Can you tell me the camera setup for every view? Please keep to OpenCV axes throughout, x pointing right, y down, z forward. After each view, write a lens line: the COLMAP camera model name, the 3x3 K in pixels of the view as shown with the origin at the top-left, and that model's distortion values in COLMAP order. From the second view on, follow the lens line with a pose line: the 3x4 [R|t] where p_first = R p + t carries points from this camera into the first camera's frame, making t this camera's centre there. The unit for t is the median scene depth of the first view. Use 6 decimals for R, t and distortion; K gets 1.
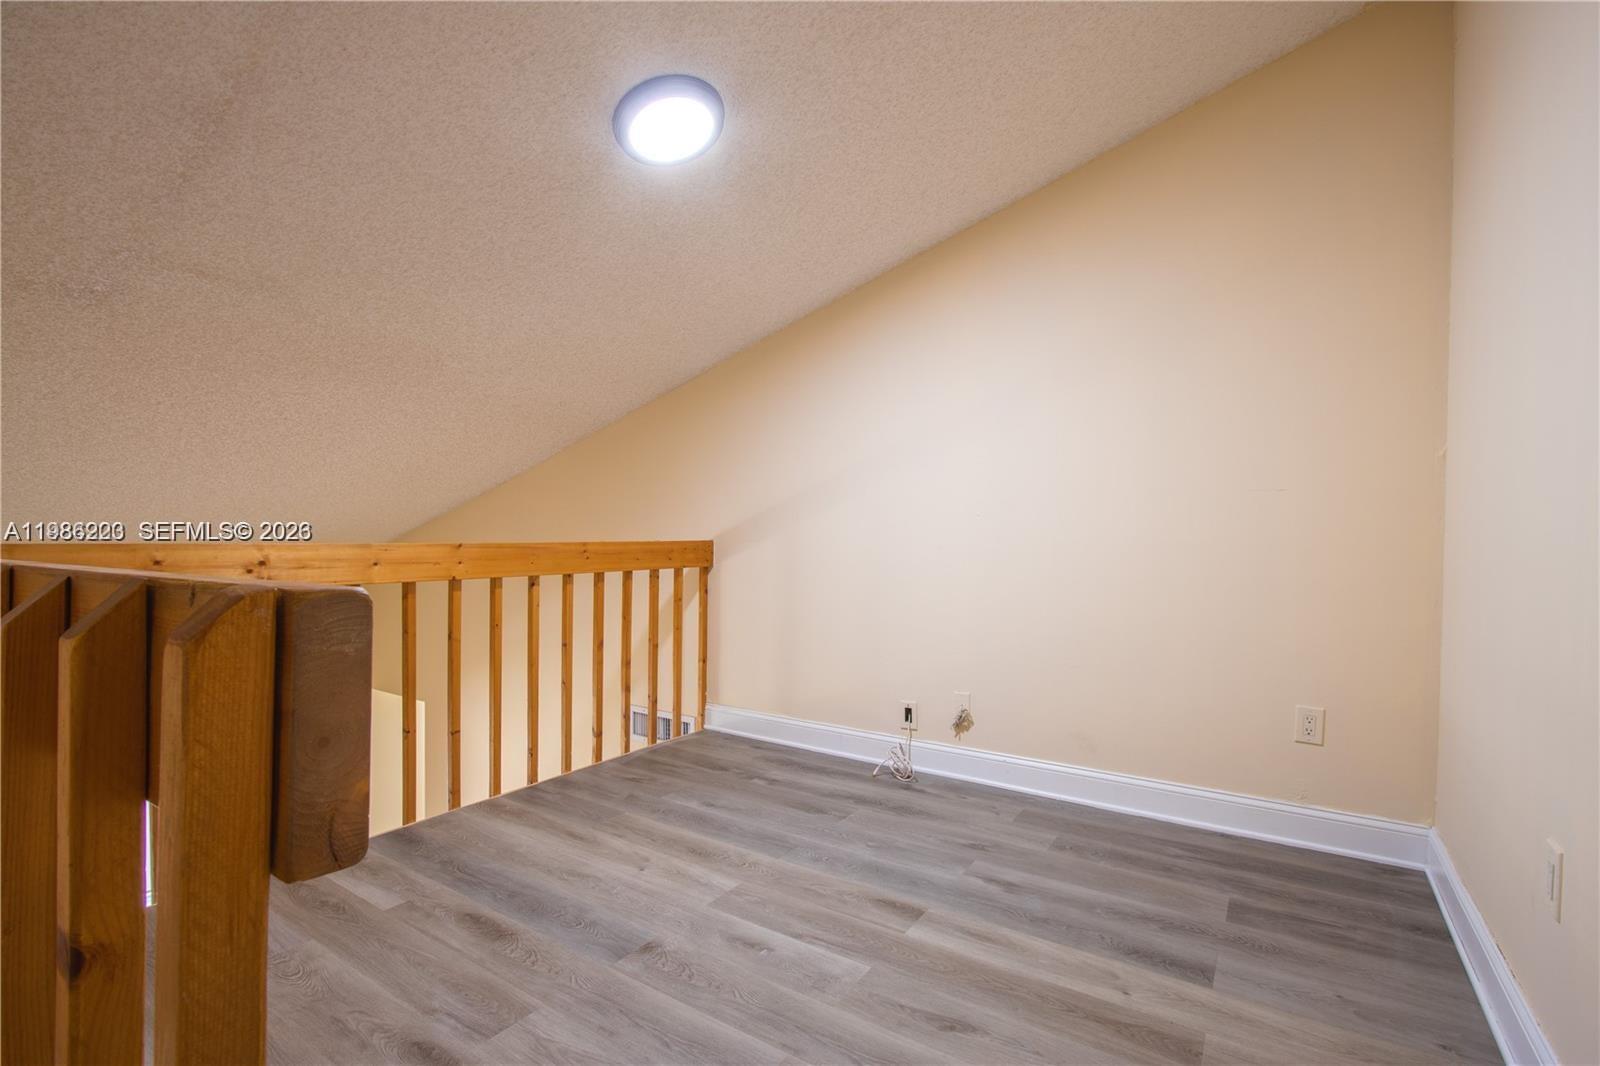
lens RADIAL K [[737.1, 0, 794.4], [0, 737.1, 552.9], [0, 0, 1]] dist [-0.018370, 0.000310]
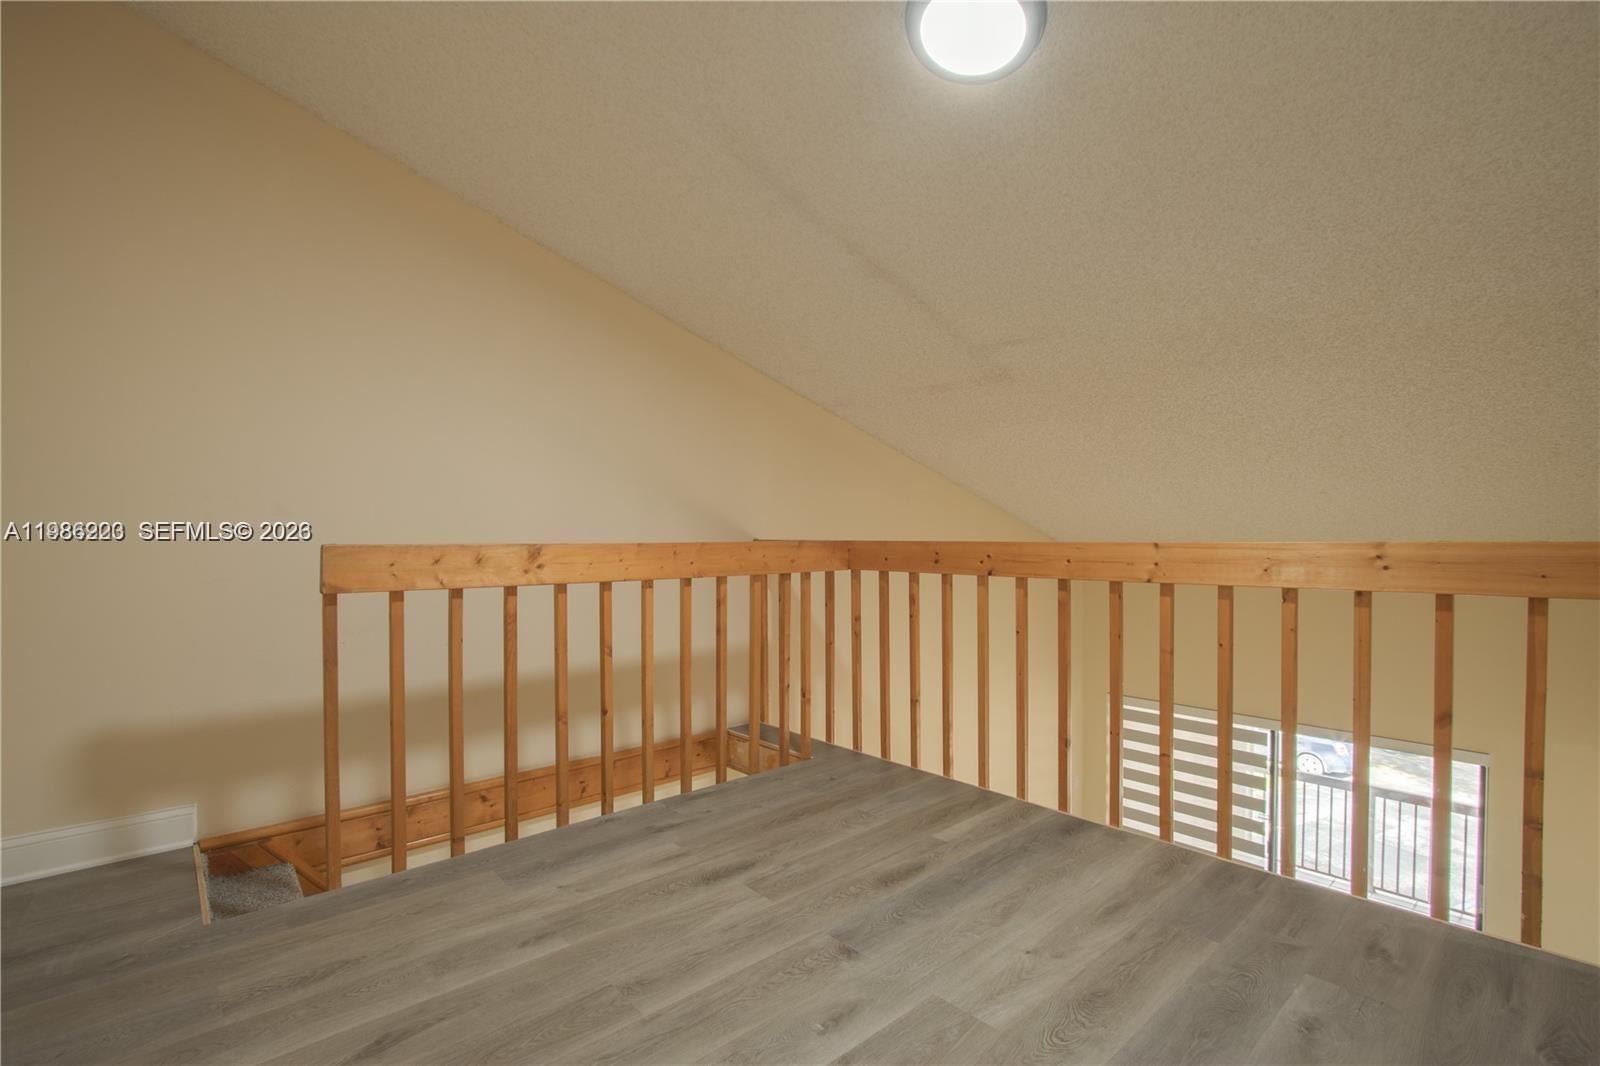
lens RADIAL K [[737.1, 0, 794.4], [0, 737.1, 552.9], [0, 0, 1]] dist [-0.018370, 0.000310]
pose [[-0.269300, 0.008907, -0.963015, 0.655141], [-0.013107, 0.999831, 0.012912, -0.011234], [0.962967, 0.016100, -0.269137, 1.009161]]
